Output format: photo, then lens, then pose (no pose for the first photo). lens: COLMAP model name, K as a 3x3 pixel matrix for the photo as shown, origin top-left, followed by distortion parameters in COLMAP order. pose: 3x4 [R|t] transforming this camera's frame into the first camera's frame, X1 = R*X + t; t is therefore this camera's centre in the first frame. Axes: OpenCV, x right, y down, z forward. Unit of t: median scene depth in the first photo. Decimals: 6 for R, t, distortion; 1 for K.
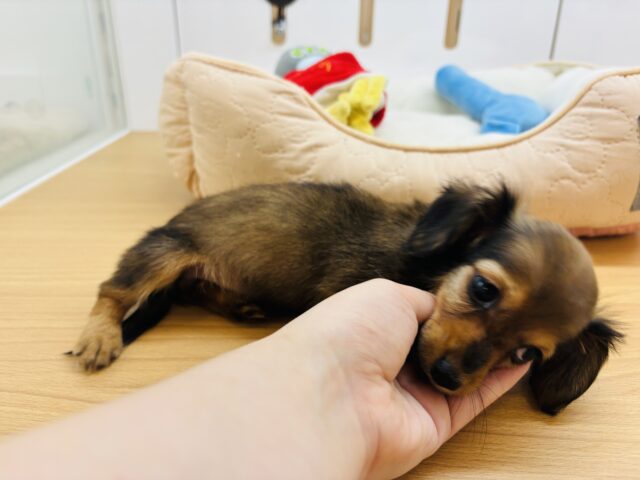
lens RADIAL K [[509.0, 0, 321.7], [0, 509.0, 243.6], [0, 0, 1]] dist [-0.013130, -0.016950]
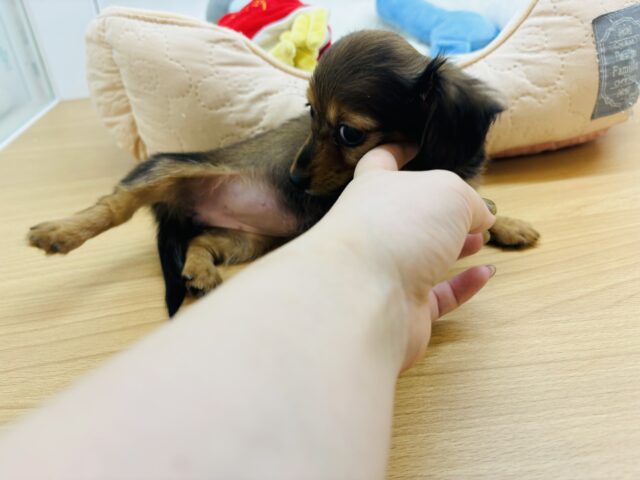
lens RADIAL K [[509.0, 0, 321.1], [0, 509.0, 241.8], [0, 0, 1]] dist [-0.013130, -0.016950]
pose [[0.986234, -0.151468, 0.066337, -0.013027], [0.143081, 0.982791, 0.116831, -0.019798], [-0.082892, -0.105731, 0.990934, 0.034770]]
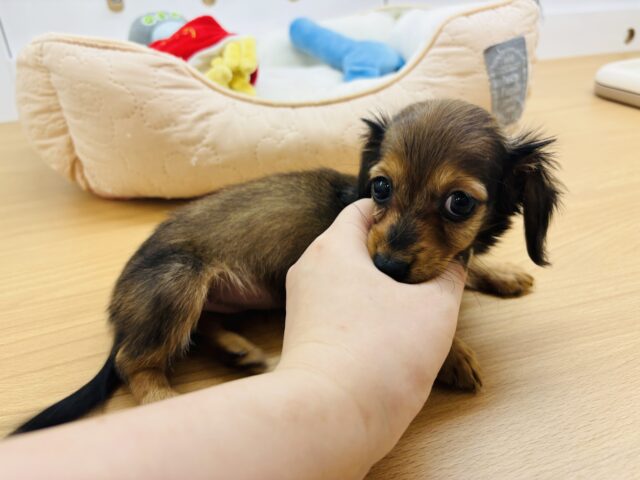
lens RADIAL K [[509.0, 0, 321.2], [0, 509.0, 240.8], [0, 0, 1]] dist [-0.013130, -0.016950]
pose [[0.946121, -0.201851, 0.253202, -0.103828], [0.181543, 0.978140, 0.101408, -0.007430], [-0.268136, -0.049978, 0.962084, -0.047452]]
